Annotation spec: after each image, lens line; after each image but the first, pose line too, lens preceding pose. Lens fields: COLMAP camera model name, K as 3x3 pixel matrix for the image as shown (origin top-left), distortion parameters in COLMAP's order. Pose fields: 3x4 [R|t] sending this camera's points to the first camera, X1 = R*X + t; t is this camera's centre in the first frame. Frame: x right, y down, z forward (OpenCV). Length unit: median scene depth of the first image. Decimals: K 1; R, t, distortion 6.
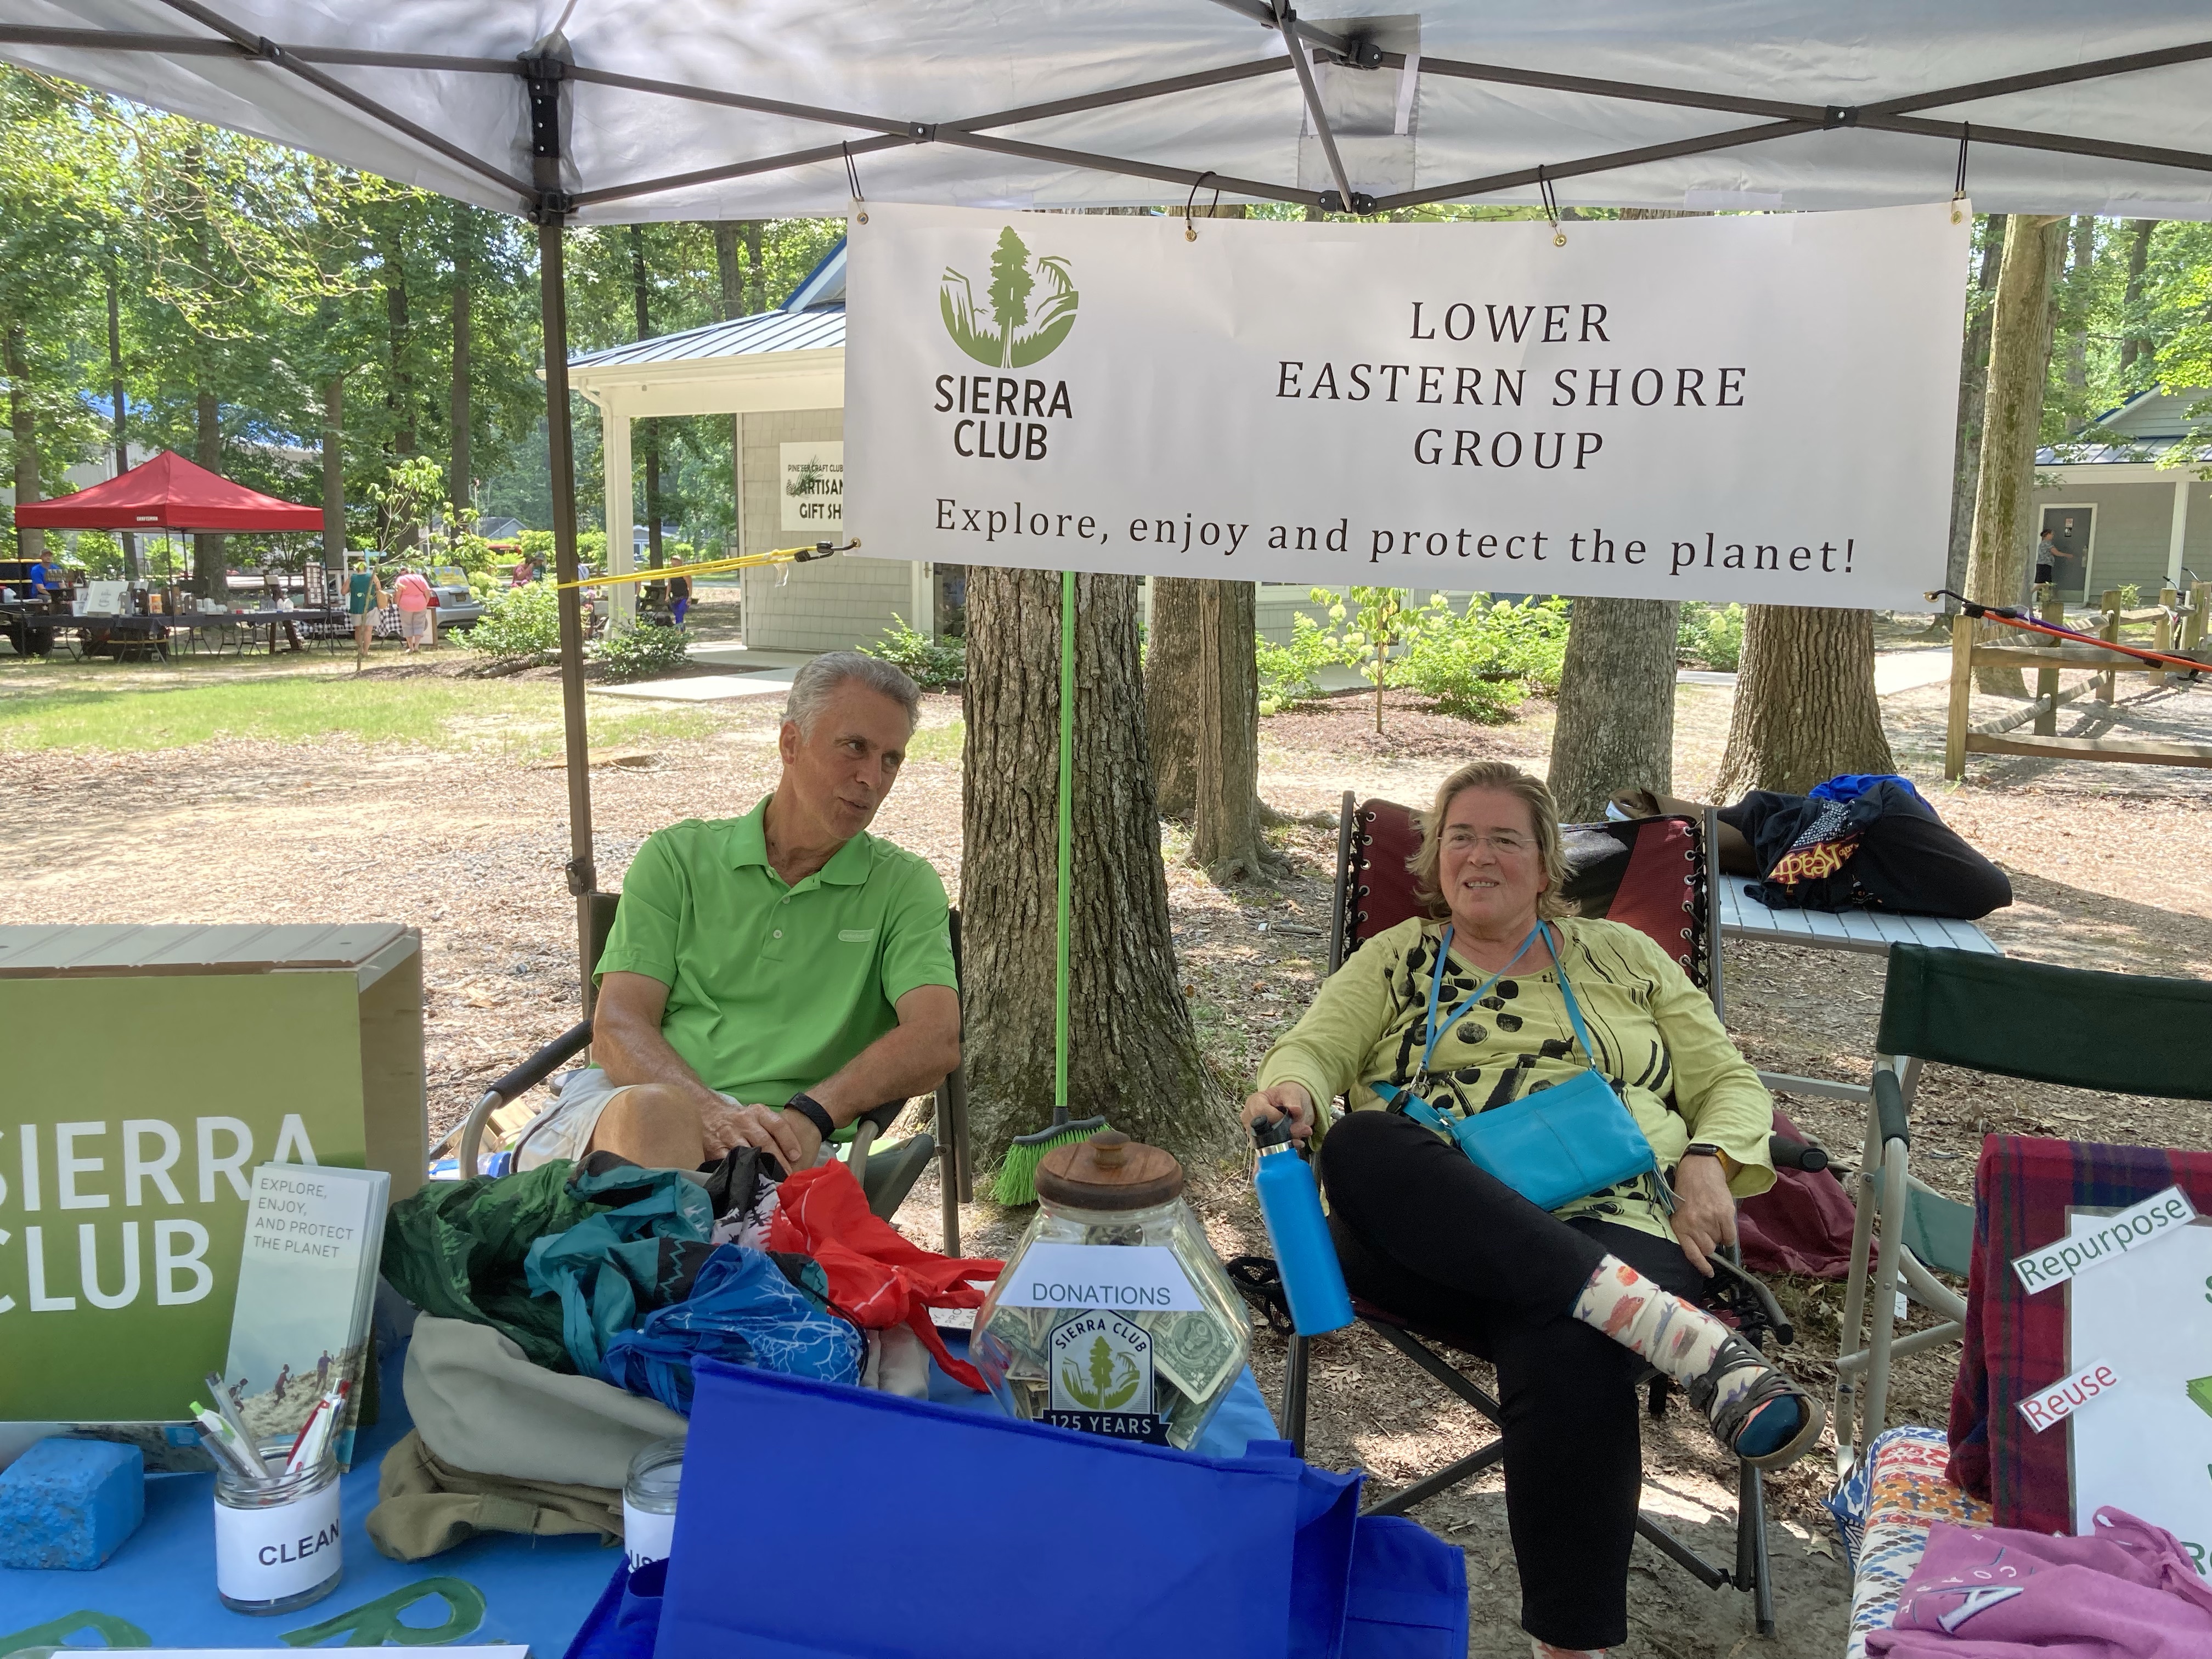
lens RADIAL K [[1769.8, 0, 1094.9], [0, 1769.8, 823.0], [0, 0, 1]] dist [0.004825, -0.003857]
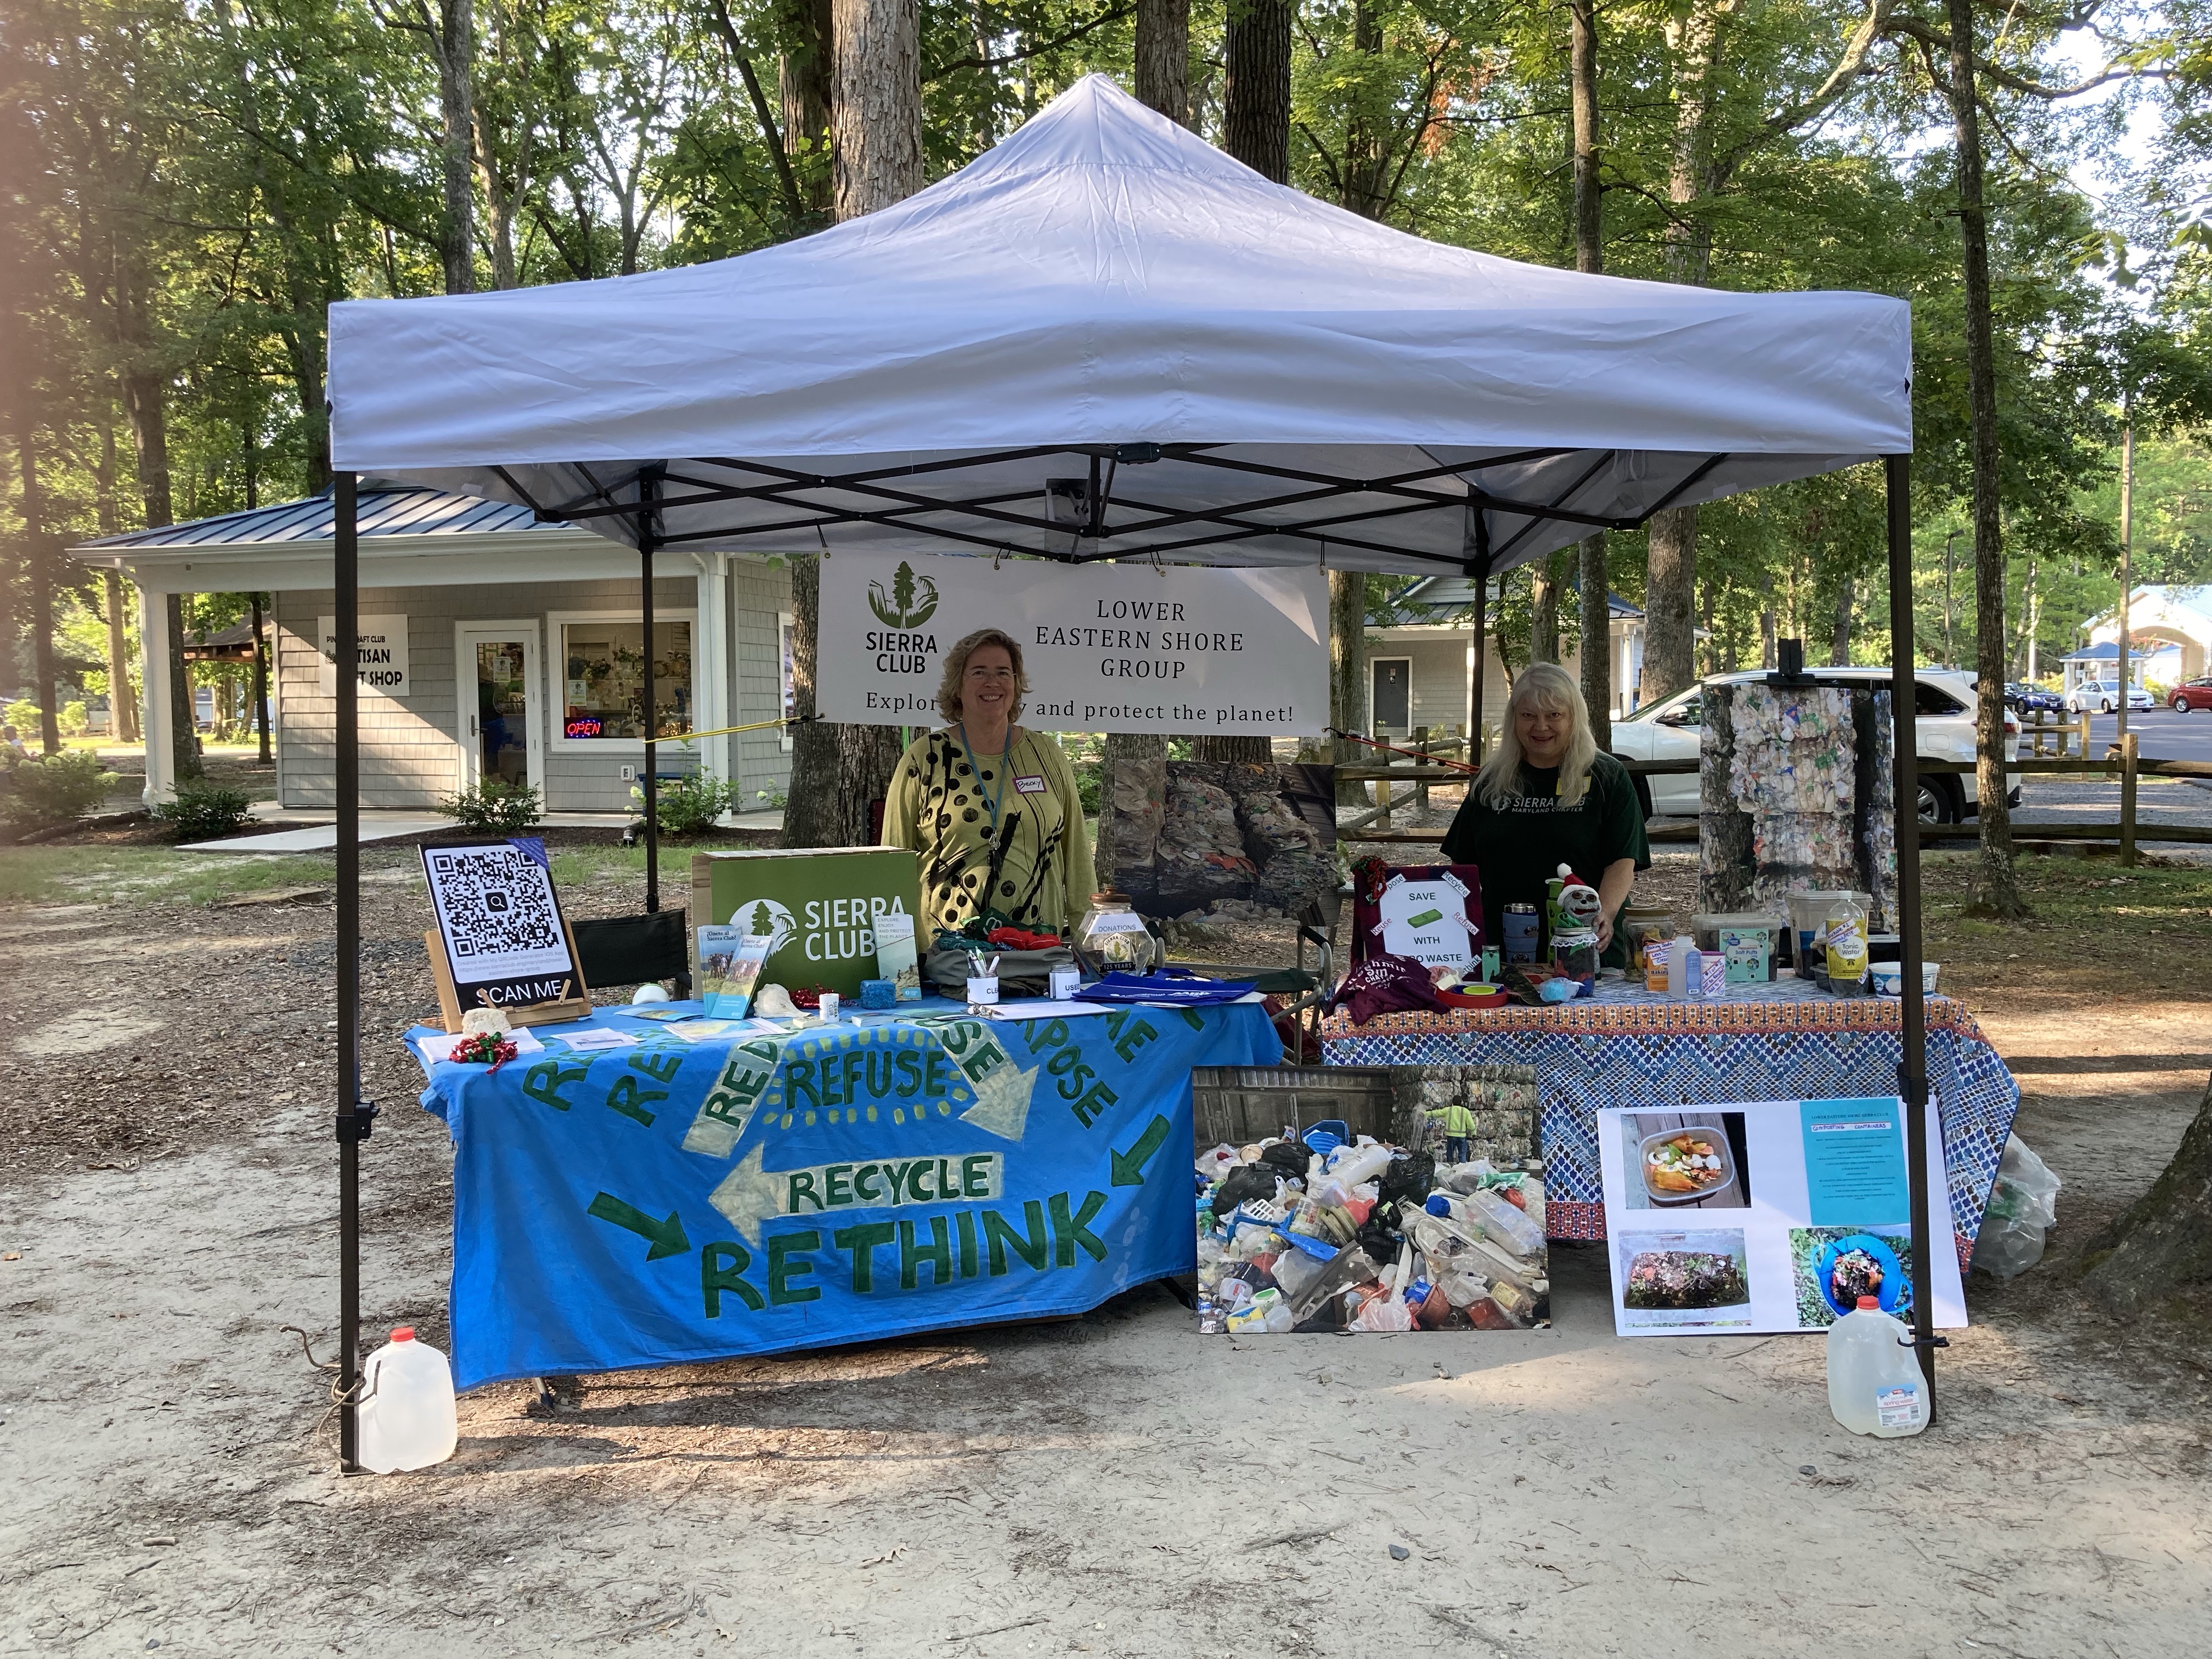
lens RADIAL K [[1769.8, 0, 1103.8], [0, 1769.8, 822.4], [0, 0, 1]] dist [0.004825, -0.003857]
pose [[0.944864, -0.036985, 0.325369, -0.540986], [0.063706, 0.995379, -0.071855, 0.135036], [-0.321207, 0.088621, 0.942853, -1.048185]]
